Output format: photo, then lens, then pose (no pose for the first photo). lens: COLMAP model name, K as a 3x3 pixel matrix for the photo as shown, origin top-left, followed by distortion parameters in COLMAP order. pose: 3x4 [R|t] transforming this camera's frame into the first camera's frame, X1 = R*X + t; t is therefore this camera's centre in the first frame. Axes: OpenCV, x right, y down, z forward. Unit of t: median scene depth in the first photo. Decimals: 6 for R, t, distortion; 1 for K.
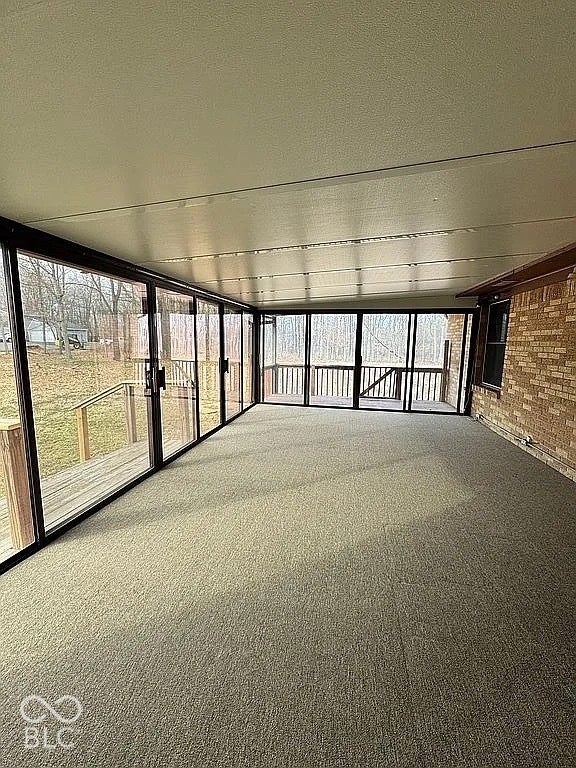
lens RADIAL K [[304.9, 0, 286.9], [0, 304.9, 383.9], [0, 0, 1]] dist [-0.000361, 0.000001]
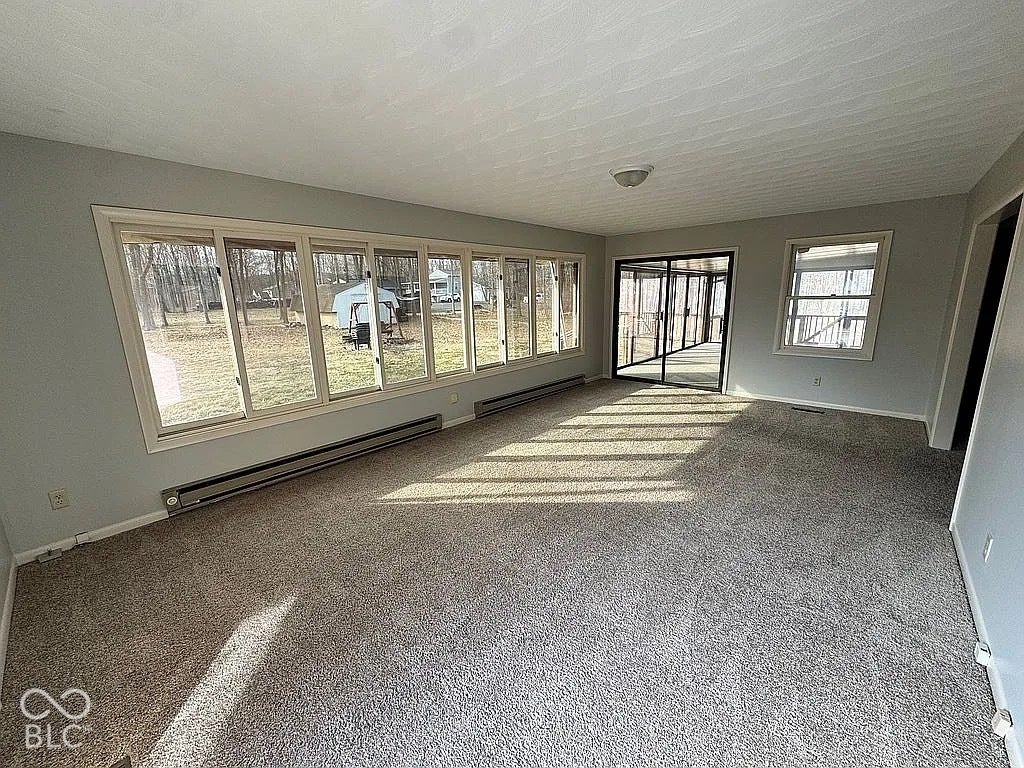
lens RADIAL K [[406.5, 0, 512.5], [0, 406.5, 381.5], [0, 0, 1]] dist [-0.000361, 0.000001]
pose [[0.867940, 0.073327, -0.491227, 0.059660], [-0.036554, 0.995790, 0.084059, 0.121890], [0.495322, -0.055002, 0.866966, -1.046868]]
